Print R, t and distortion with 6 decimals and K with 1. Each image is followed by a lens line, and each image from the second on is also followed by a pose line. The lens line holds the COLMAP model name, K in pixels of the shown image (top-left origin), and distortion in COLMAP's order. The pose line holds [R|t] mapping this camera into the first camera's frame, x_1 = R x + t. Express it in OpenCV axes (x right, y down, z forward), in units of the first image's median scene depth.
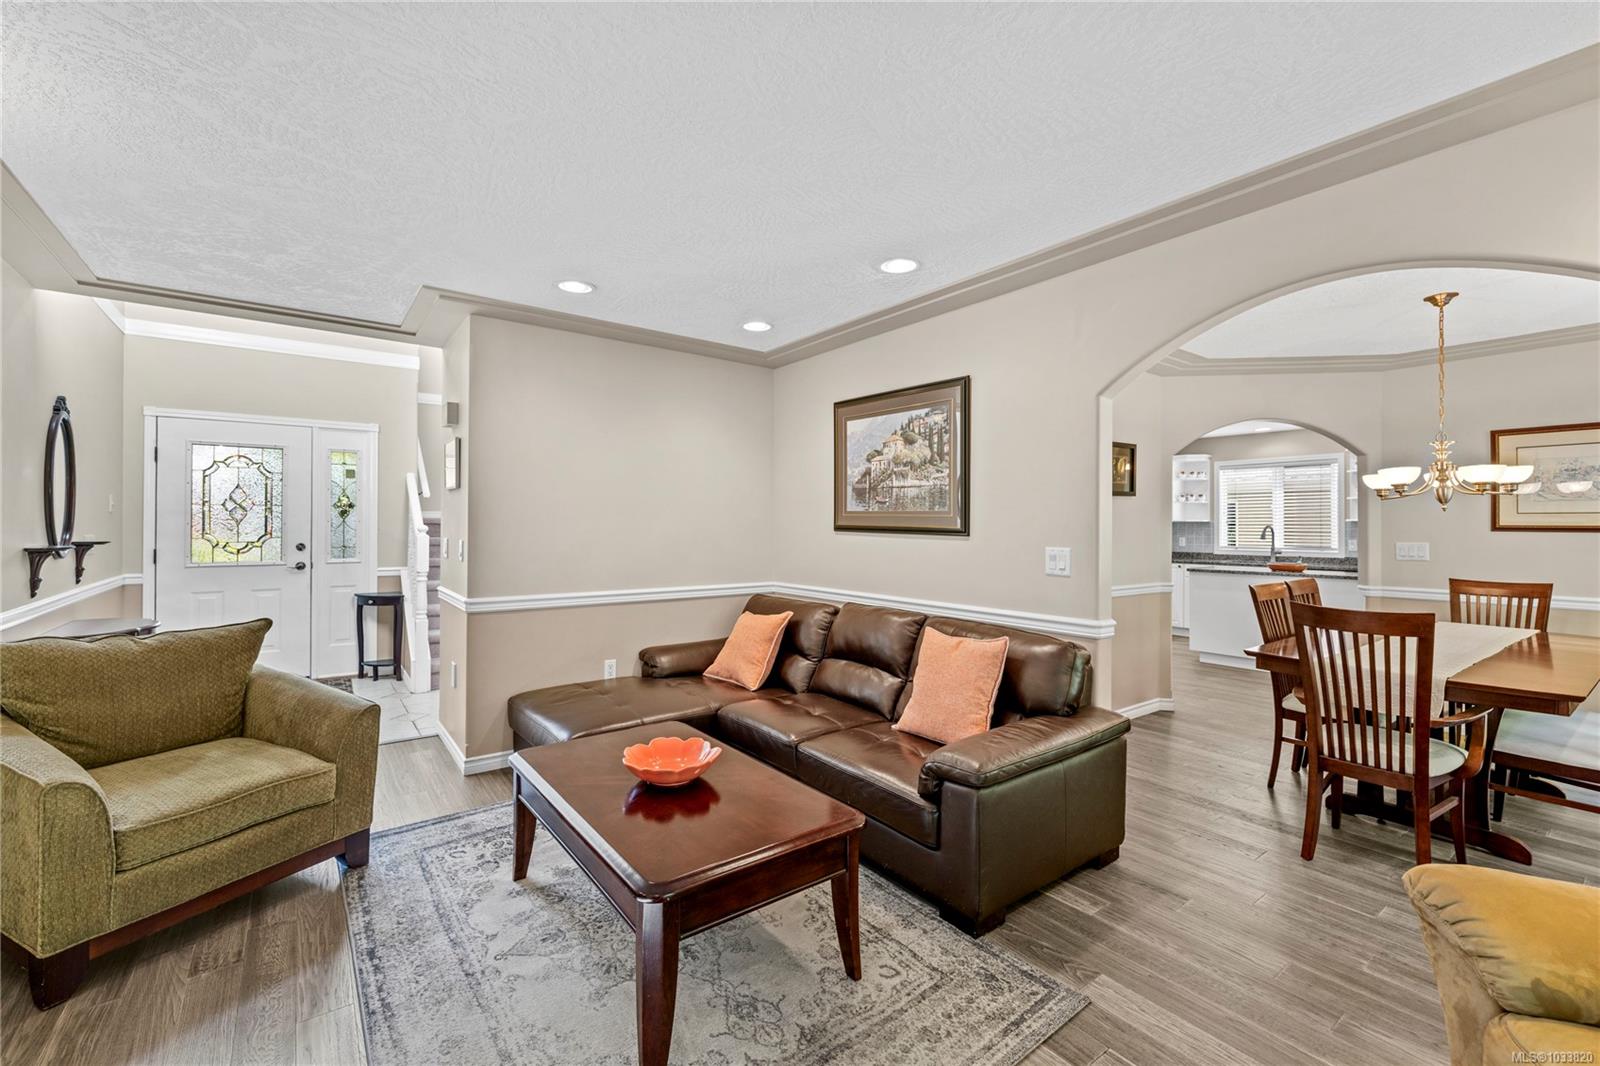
lens RADIAL K [[676.5, 0, 805.0], [0, 676.5, 520.4], [0, 0, 1]] dist [0.001459, 0.001487]
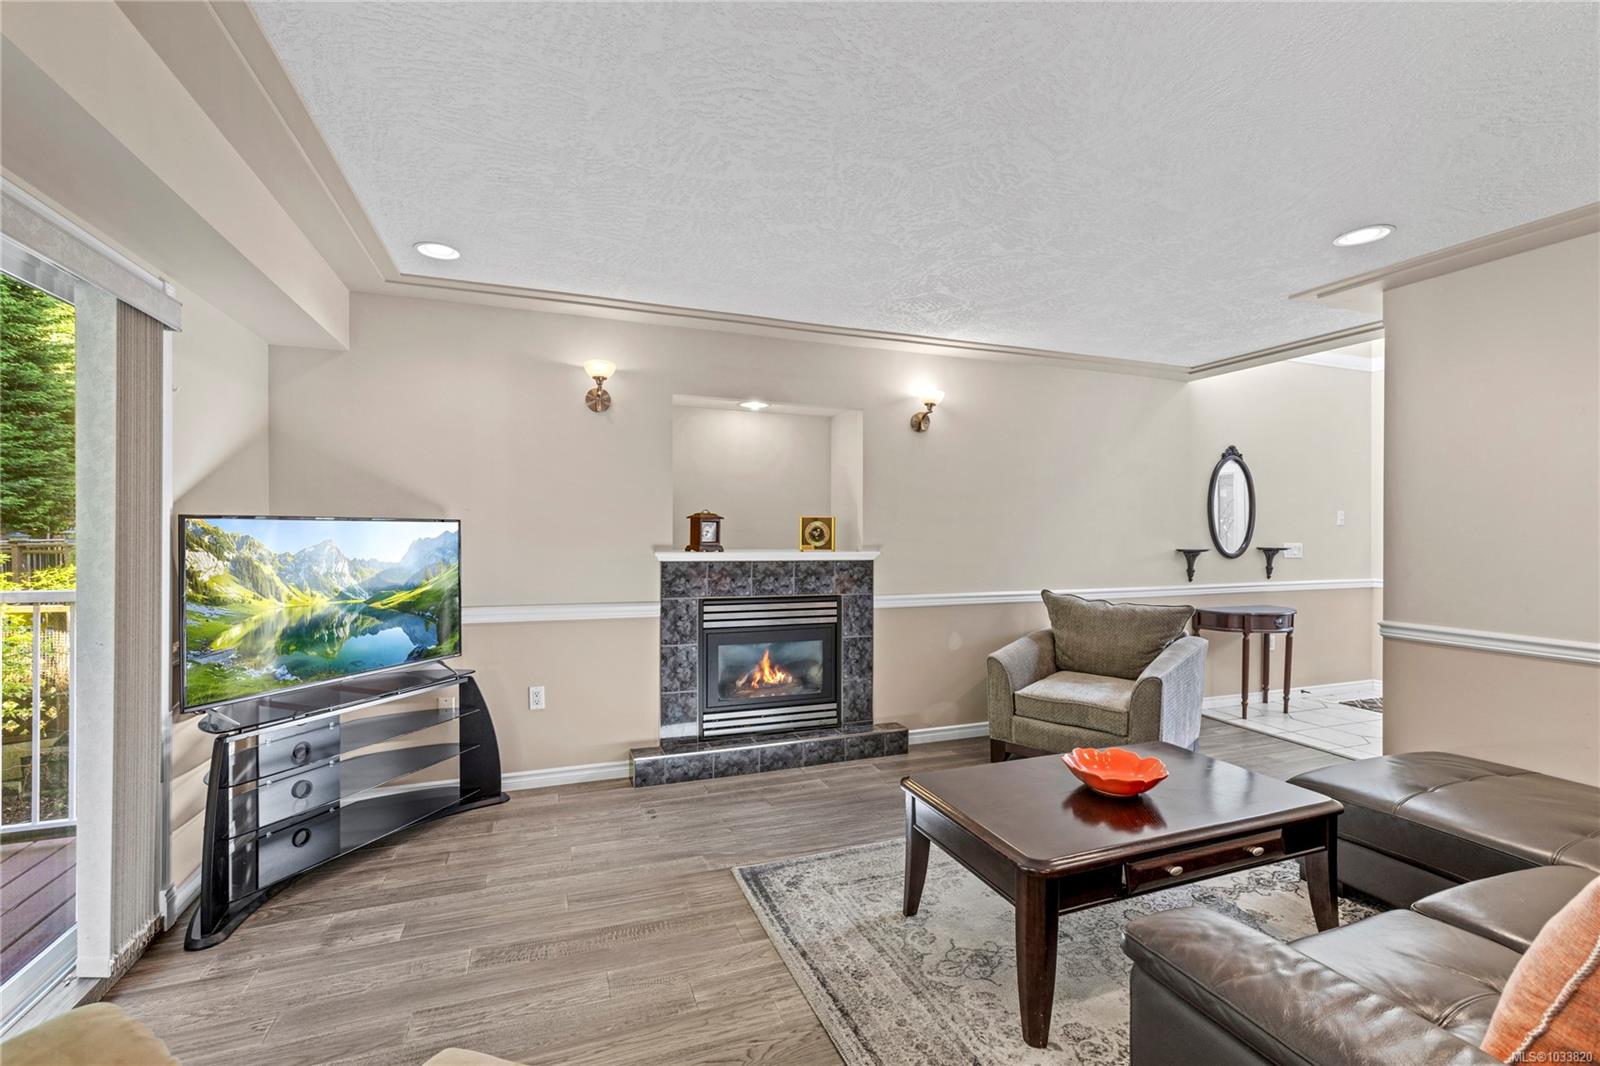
lens RADIAL K [[676.5, 0, 789.1], [0, 676.5, 535.1], [0, 0, 1]] dist [0.001459, 0.001487]
pose [[-0.295227, -0.005692, -0.955410, 0.489035], [0.003143, 0.999971, -0.006929, 0.012055], [0.955422, -0.005049, -0.295200, 0.460965]]
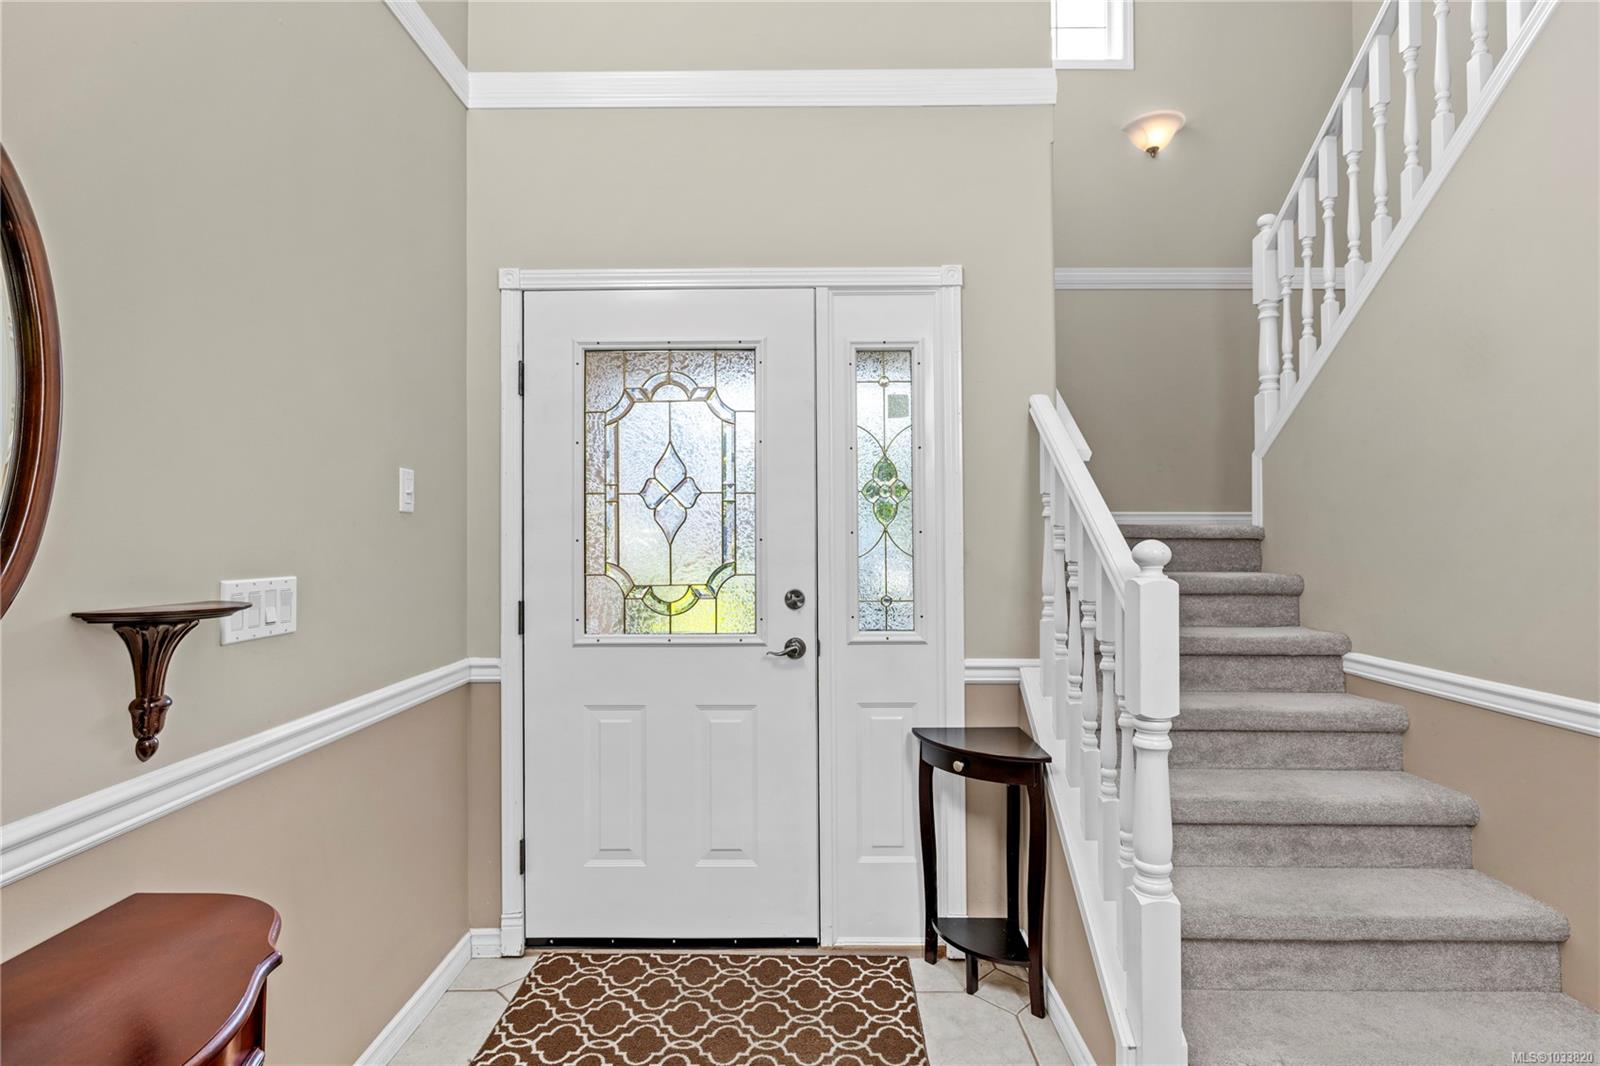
lens RADIAL K [[801.6, 0, 797.8], [0, 801.6, 527.4], [0, 0, 1]] dist [0.002044, 0.000123]
pose [[0.789792, -0.015555, -0.613177, -0.623099], [0.011267, 0.999878, -0.010852, 0.004613], [0.613271, 0.001662, 0.789871, 0.862914]]
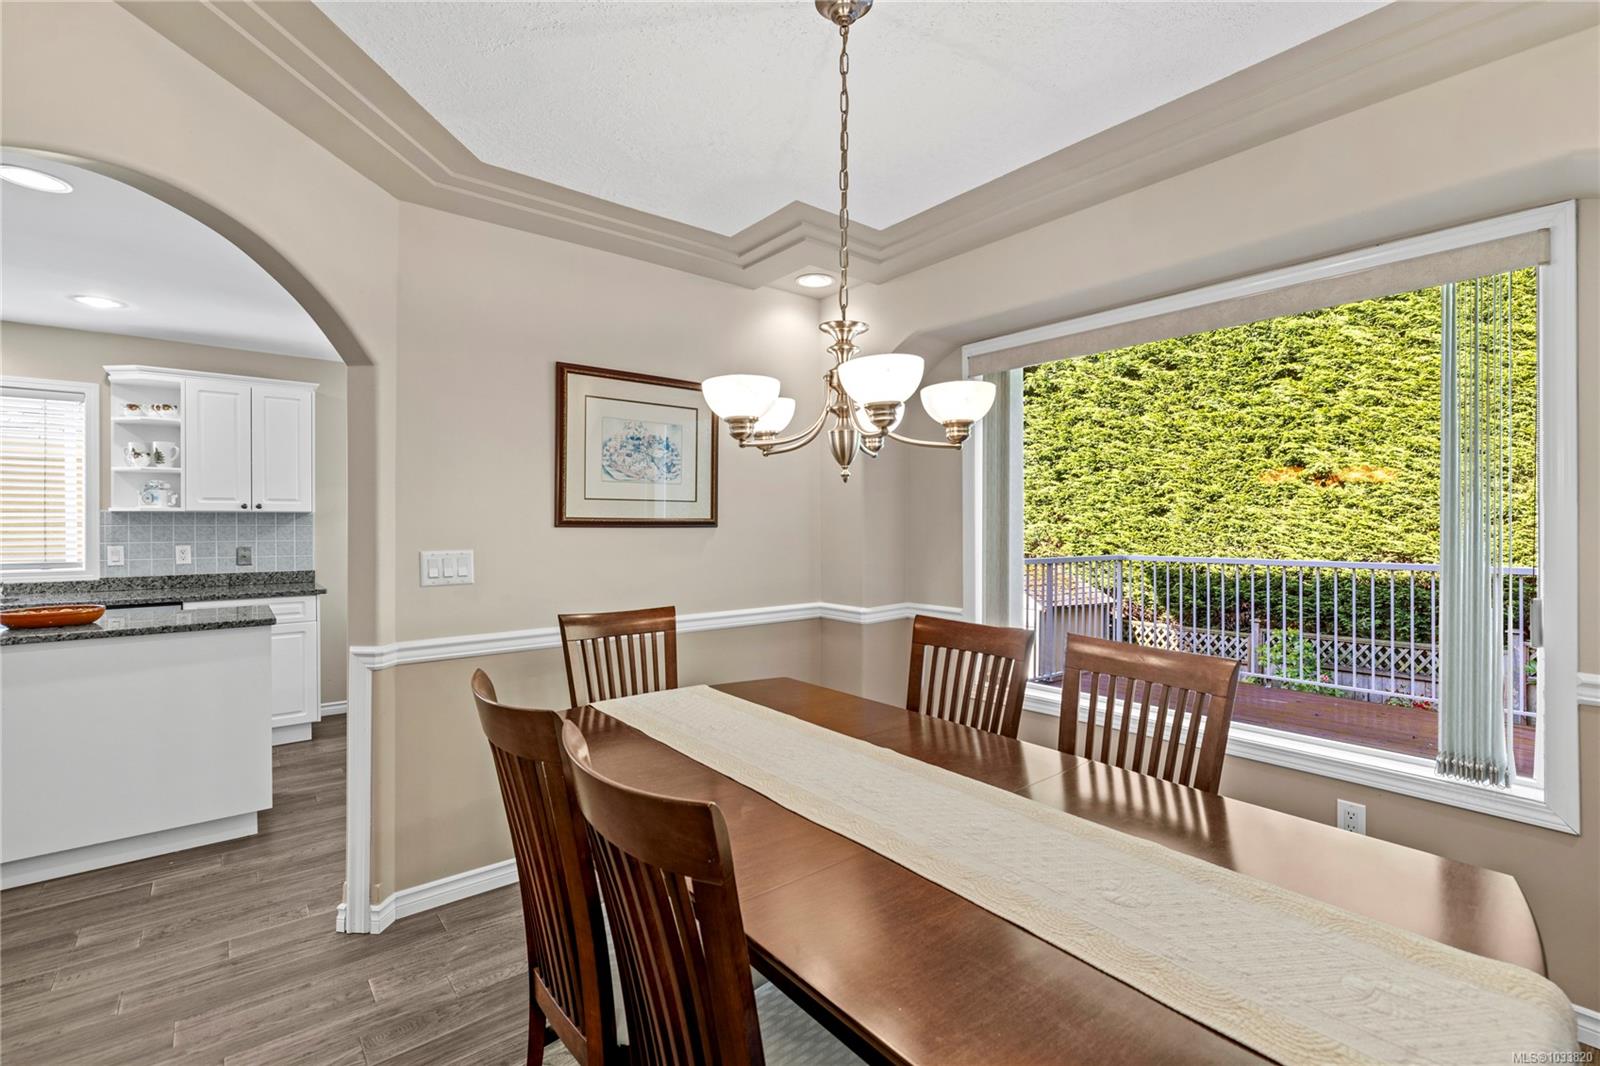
lens RADIAL K [[723.3, 0, 803.8], [0, 723.3, 523.1], [0, 0, 1]] dist [-0.005124, 0.001638]
pose [[-0.035512, -0.002060, 0.999367, 0.378472], [-0.007366, 0.999971, 0.001799, 0.009890], [-0.999342, -0.007298, -0.035526, 0.851122]]
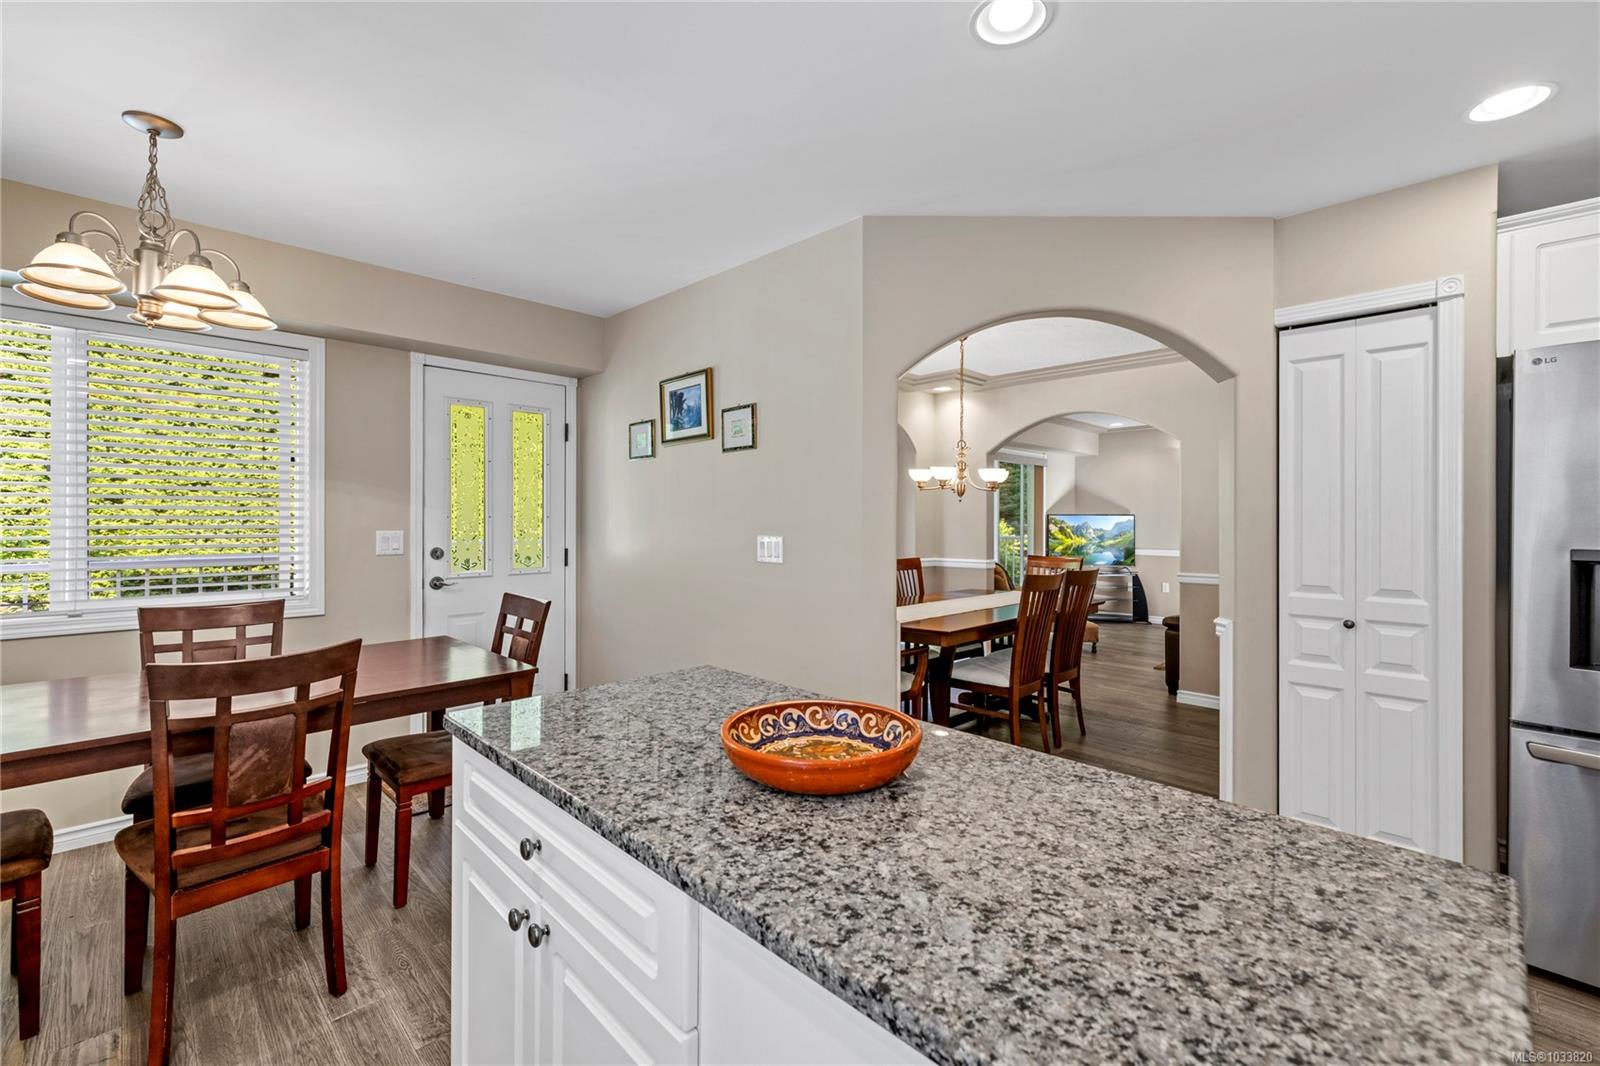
lens RADIAL K [[676.5, 0, 806.4], [0, 676.5, 519.6], [0, 0, 1]] dist [0.001459, 0.001487]
pose [[-0.990263, -0.007426, -0.139009, 1.151687], [-0.006660, 0.999960, -0.005976, 0.022666], [0.139048, -0.004992, -0.990273, 1.820735]]
